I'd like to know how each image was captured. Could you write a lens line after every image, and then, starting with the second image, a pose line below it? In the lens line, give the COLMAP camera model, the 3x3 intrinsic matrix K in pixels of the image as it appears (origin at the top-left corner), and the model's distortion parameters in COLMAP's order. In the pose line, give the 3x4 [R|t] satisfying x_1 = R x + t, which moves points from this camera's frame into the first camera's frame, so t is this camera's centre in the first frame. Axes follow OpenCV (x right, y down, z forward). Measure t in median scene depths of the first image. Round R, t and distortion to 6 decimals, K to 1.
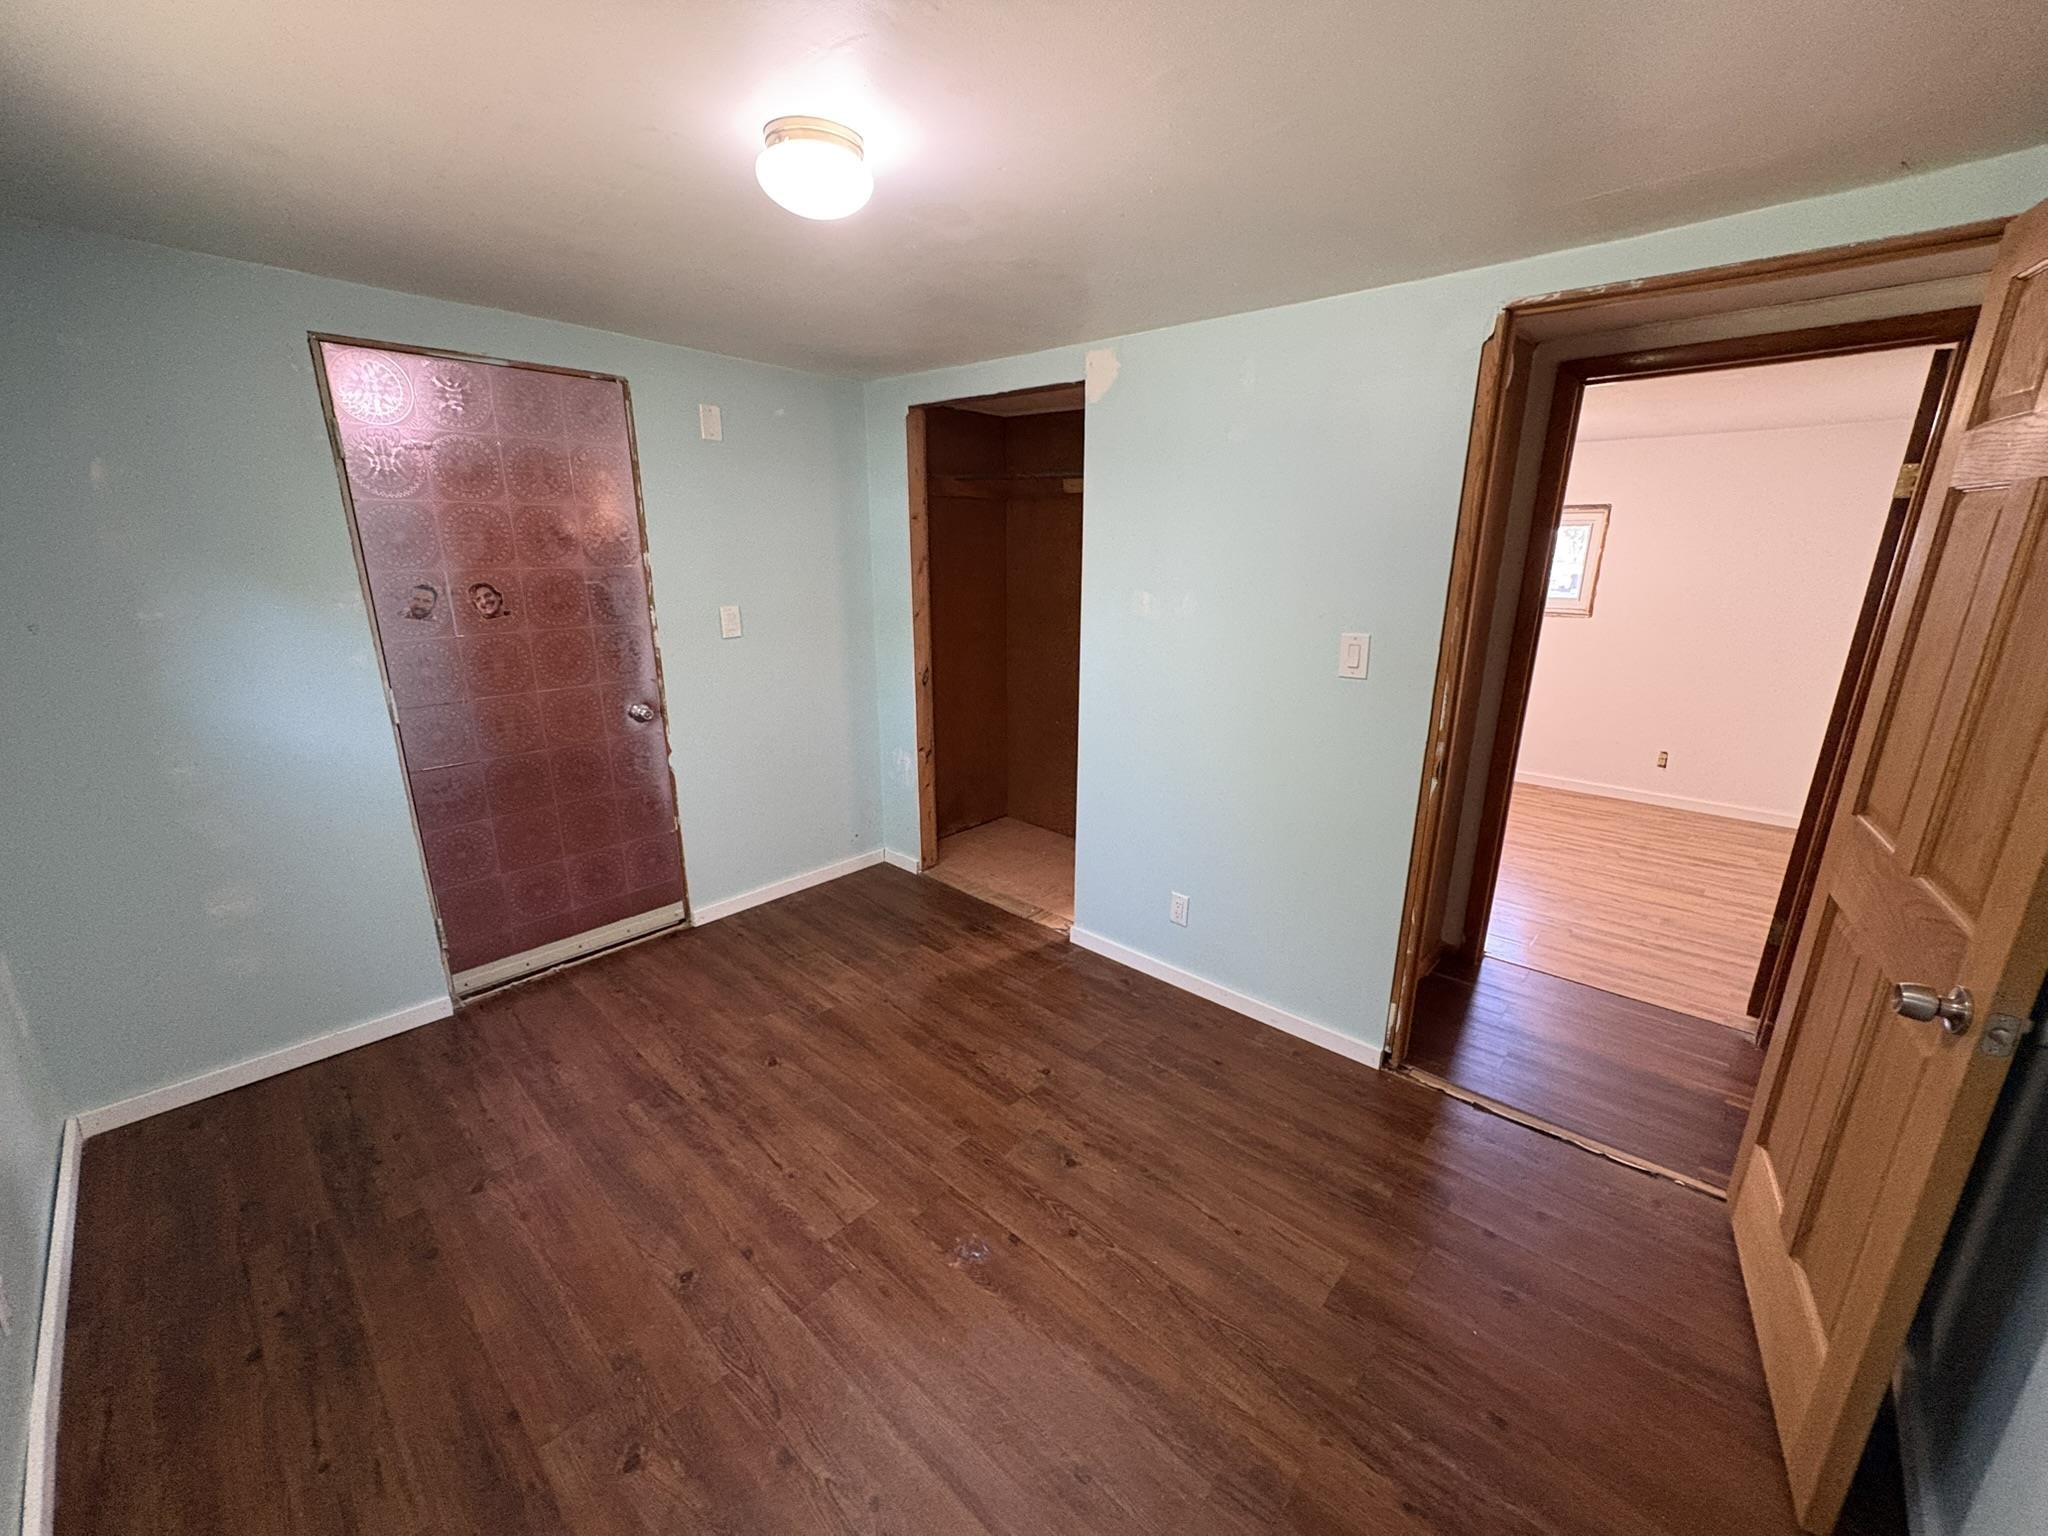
lens RADIAL K [[814.3, 0, 1022.5], [0, 814.3, 769.4], [0, 0, 1]] dist [-0.002862, -0.000121]
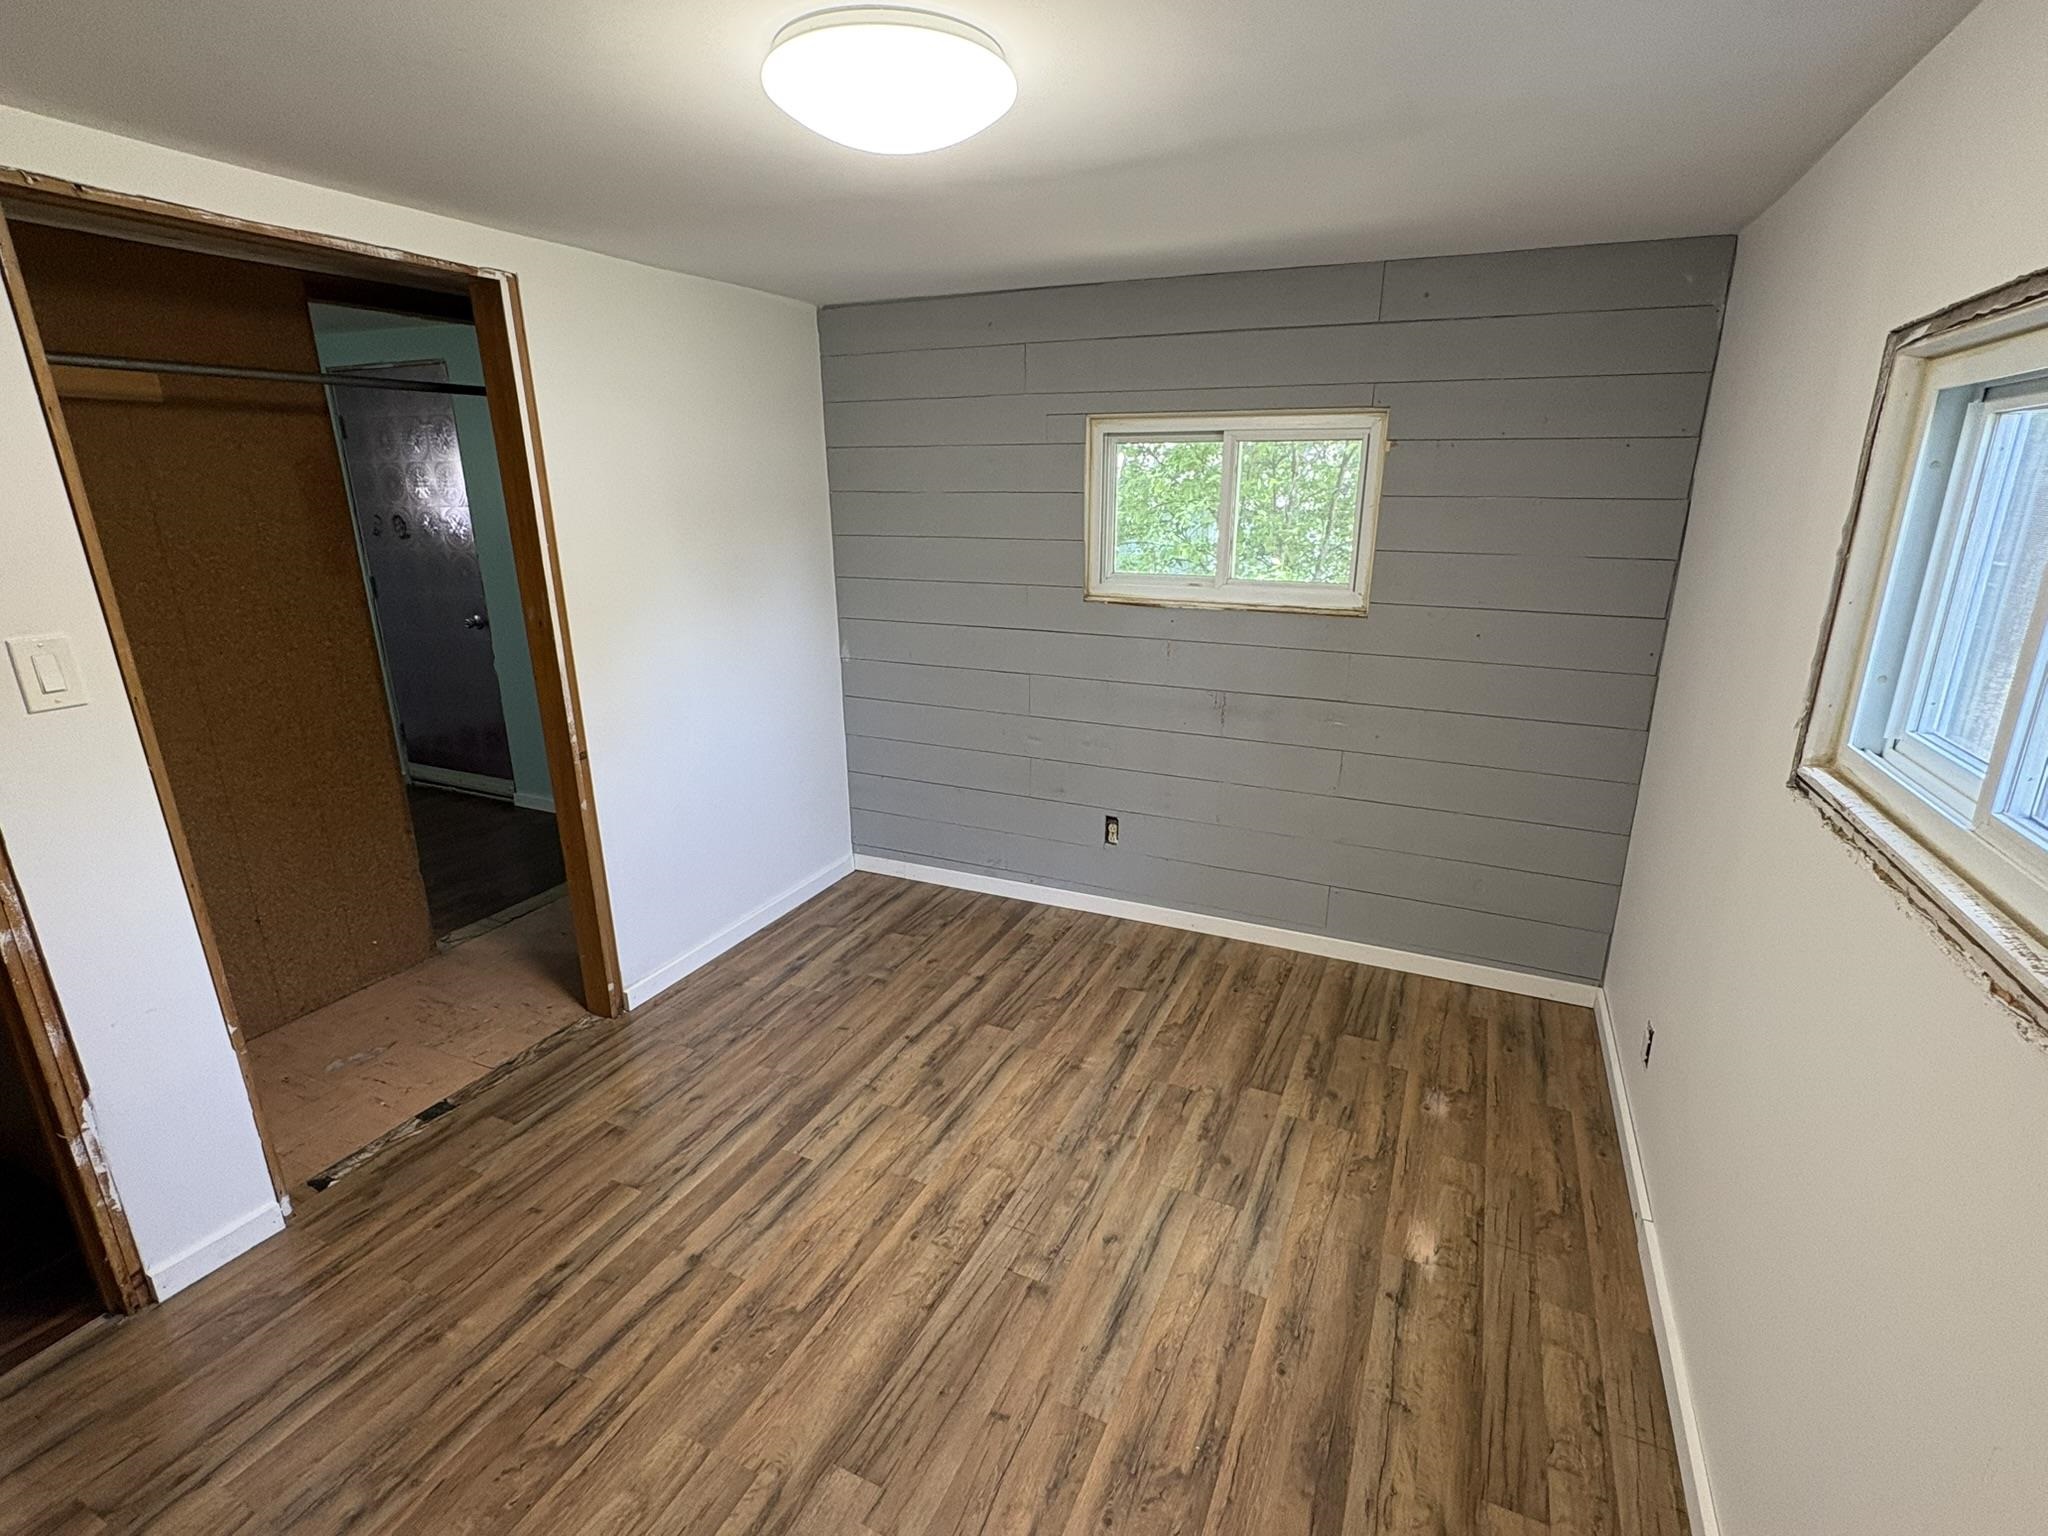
lens RADIAL K [[956.9, 0, 1021.4], [0, 956.9, 771.3], [0, 0, 1]] dist [0.000594, -0.000040]
pose [[0.306216, 0.273728, -0.911759, 1.360083], [-0.253561, 0.946621, 0.199036, -0.402352], [0.917572, 0.170239, 0.359277, 1.426205]]
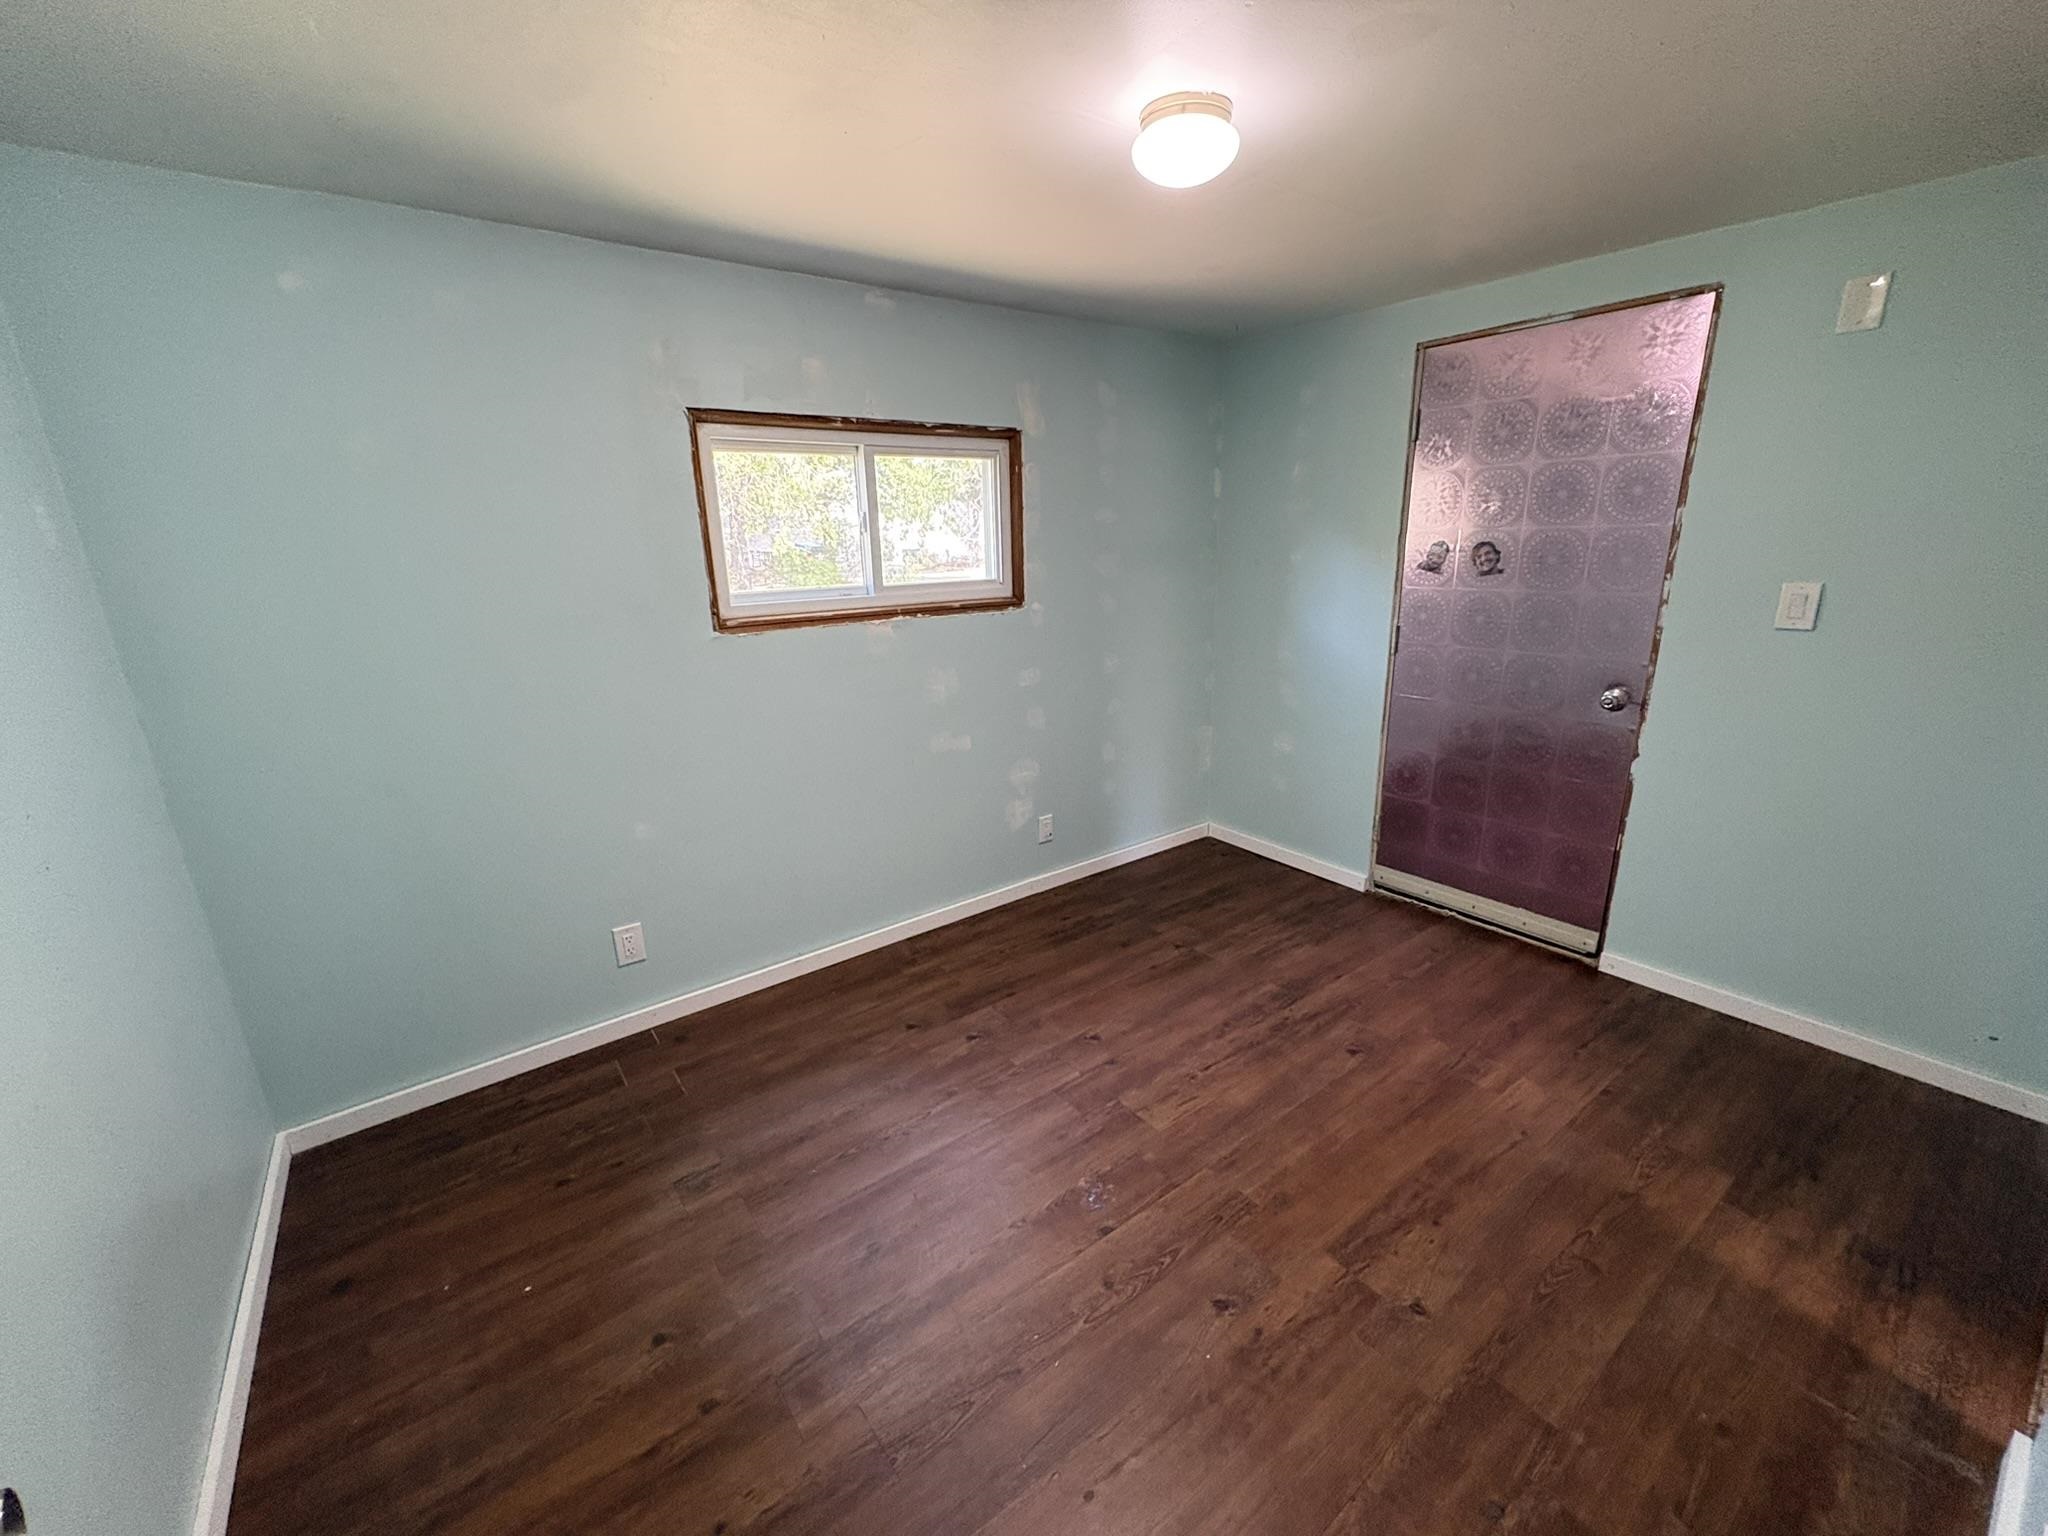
lens RADIAL K [[814.3, 0, 1022.5], [0, 814.3, 769.4], [0, 0, 1]] dist [-0.002862, -0.000121]
pose [[-0.187682, 0.267061, -0.945227, 0.513772], [-0.241036, 0.920380, 0.307900, -0.126128], [0.952196, 0.285621, -0.108368, 0.576785]]
